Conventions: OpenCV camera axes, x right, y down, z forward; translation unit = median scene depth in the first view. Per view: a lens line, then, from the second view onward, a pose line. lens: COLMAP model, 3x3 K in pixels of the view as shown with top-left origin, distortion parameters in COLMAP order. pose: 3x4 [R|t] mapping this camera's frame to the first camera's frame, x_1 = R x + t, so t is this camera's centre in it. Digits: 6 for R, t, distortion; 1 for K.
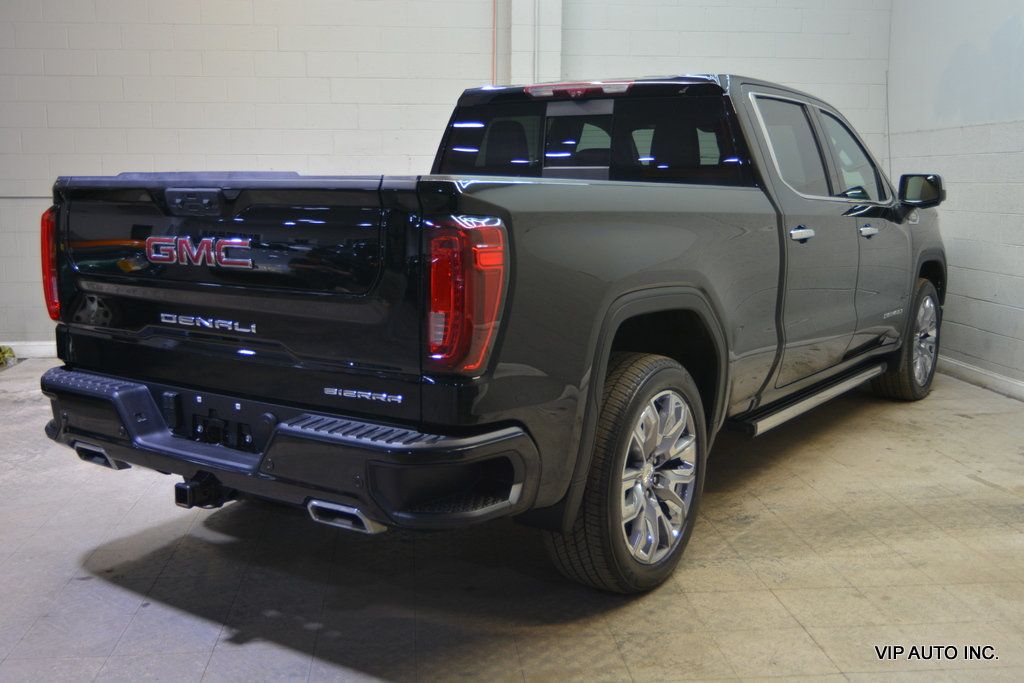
lens RADIAL K [[1050.9, 0, 512.0], [0, 1050.9, 341.5], [0, 0, 1]] dist [0.008417, 0.011557]
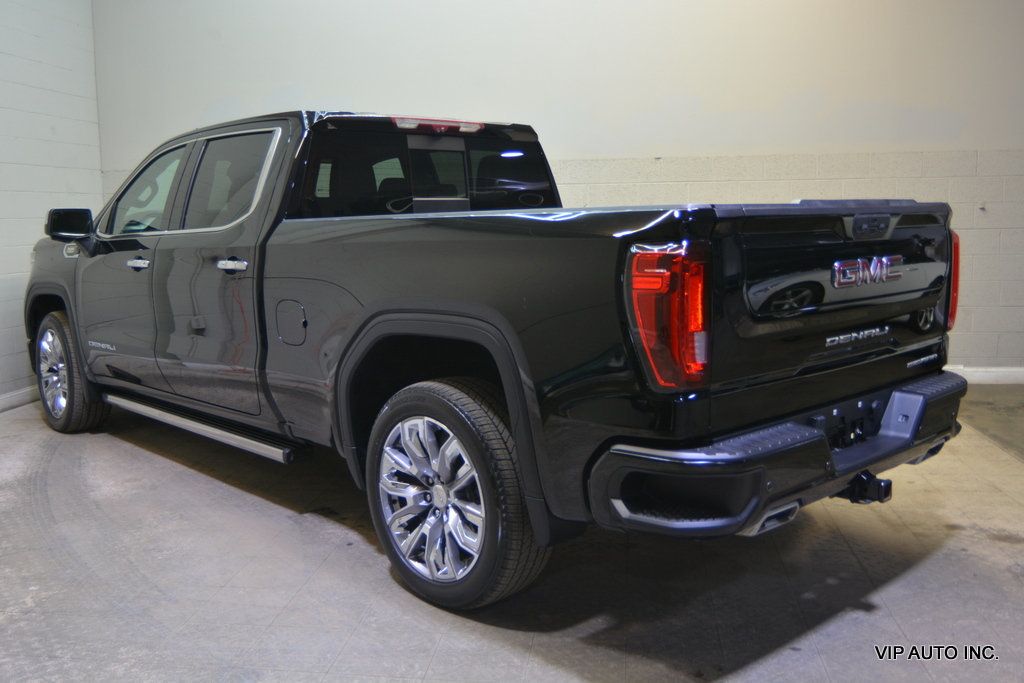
lens RADIAL K [[958.3, 0, 509.8], [0, 958.3, 326.0], [0, 0, 1]] dist [-0.010377, -0.003198]
pose [[0.209633, -0.122175, 0.970117, -1.157765], [0.158909, 0.983229, 0.089488, -0.151004], [-0.964781, 0.135400, 0.225532, 0.965397]]
